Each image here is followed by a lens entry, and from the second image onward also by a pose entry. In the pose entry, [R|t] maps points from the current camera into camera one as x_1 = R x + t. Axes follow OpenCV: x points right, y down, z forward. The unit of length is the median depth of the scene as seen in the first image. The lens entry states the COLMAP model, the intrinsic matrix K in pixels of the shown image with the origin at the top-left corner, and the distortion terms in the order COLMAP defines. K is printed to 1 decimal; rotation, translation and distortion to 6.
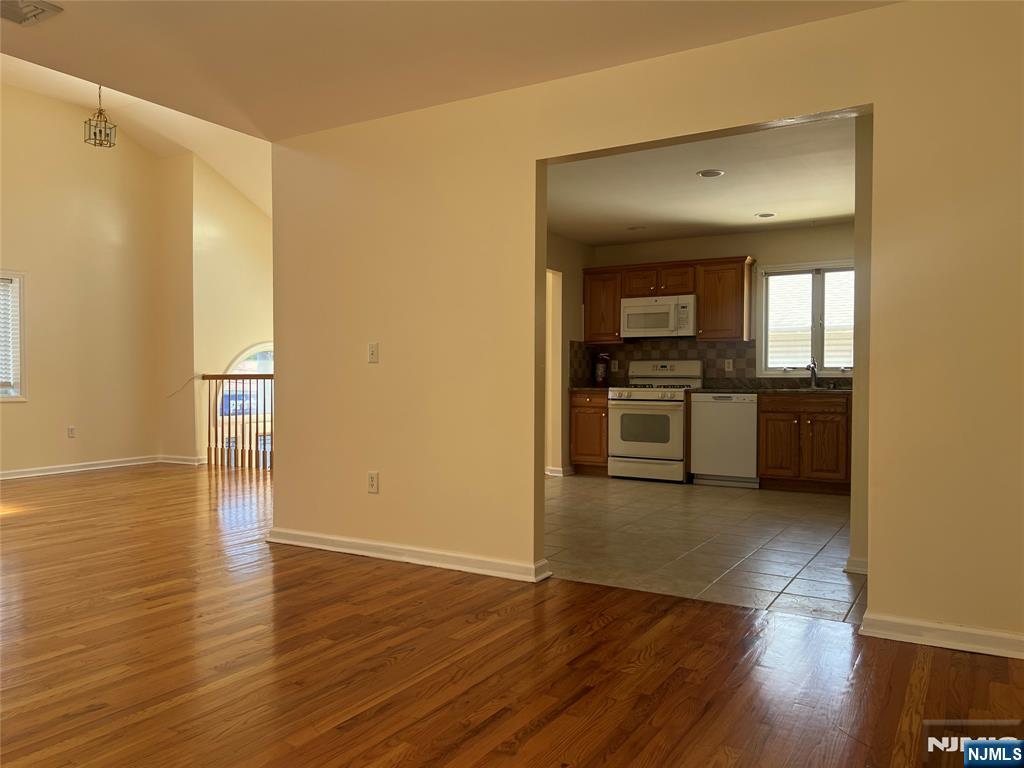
lens RADIAL K [[776.3, 0, 494.1], [0, 776.3, 393.5], [0, 0, 1]] dist [0.063422, -0.078259]
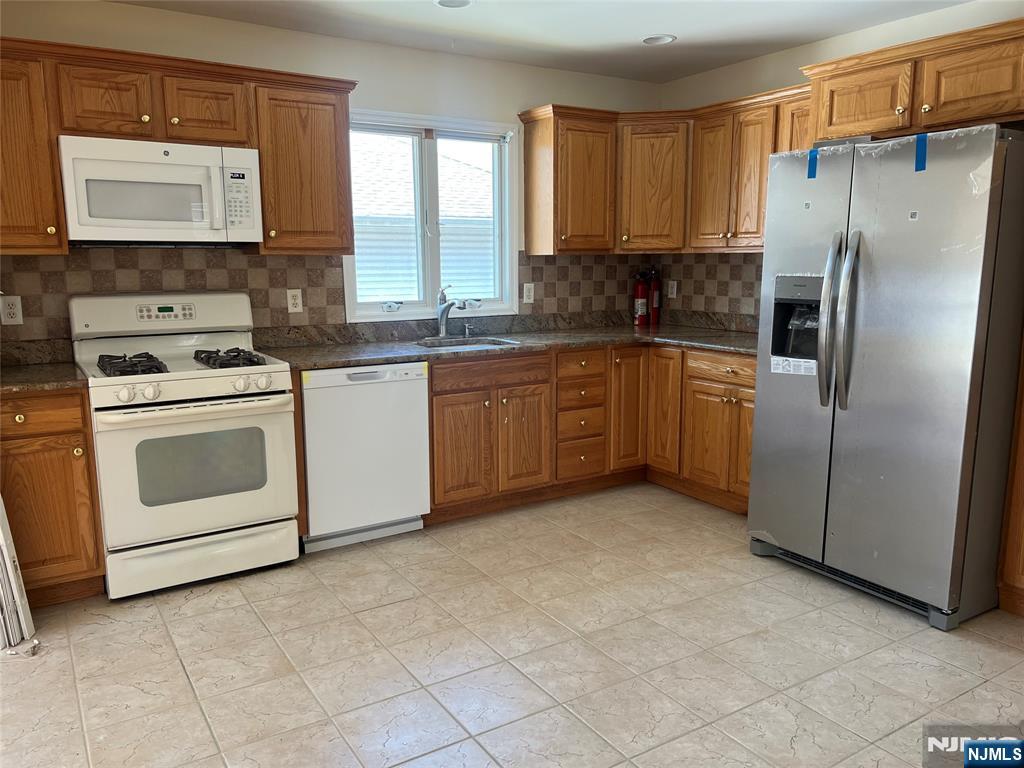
lens RADIAL K [[776.3, 0, 503.7], [0, 776.3, 392.8], [0, 0, 1]] dist [0.063422, -0.078259]
pose [[0.437065, -0.161553, 0.884802, -0.103517], [0.024332, 0.985500, 0.167920, -0.060920], [-0.899101, -0.051863, 0.434659, 0.669551]]
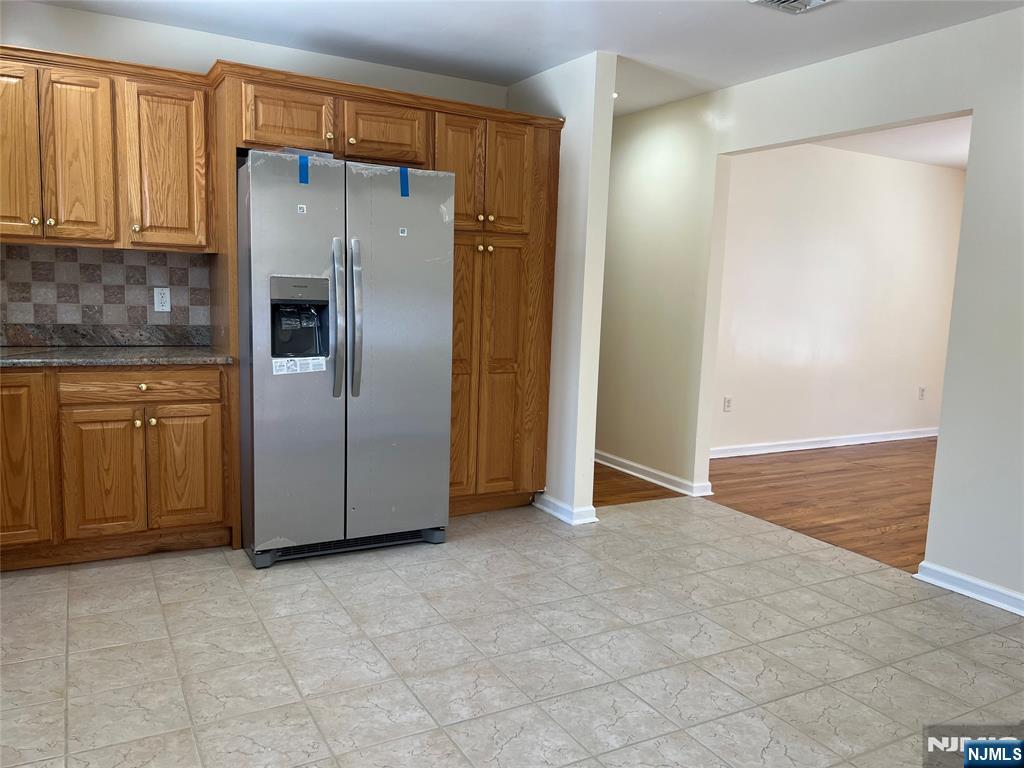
lens RADIAL K [[776.3, 0, 505.3], [0, 776.3, 394.0], [0, 0, 1]] dist [0.063422, -0.078259]
pose [[-0.873951, -0.099997, 0.475616, 0.038702], [-0.028827, 0.987547, 0.154660, -0.054469], [-0.485158, 0.121455, -0.865950, 1.044281]]
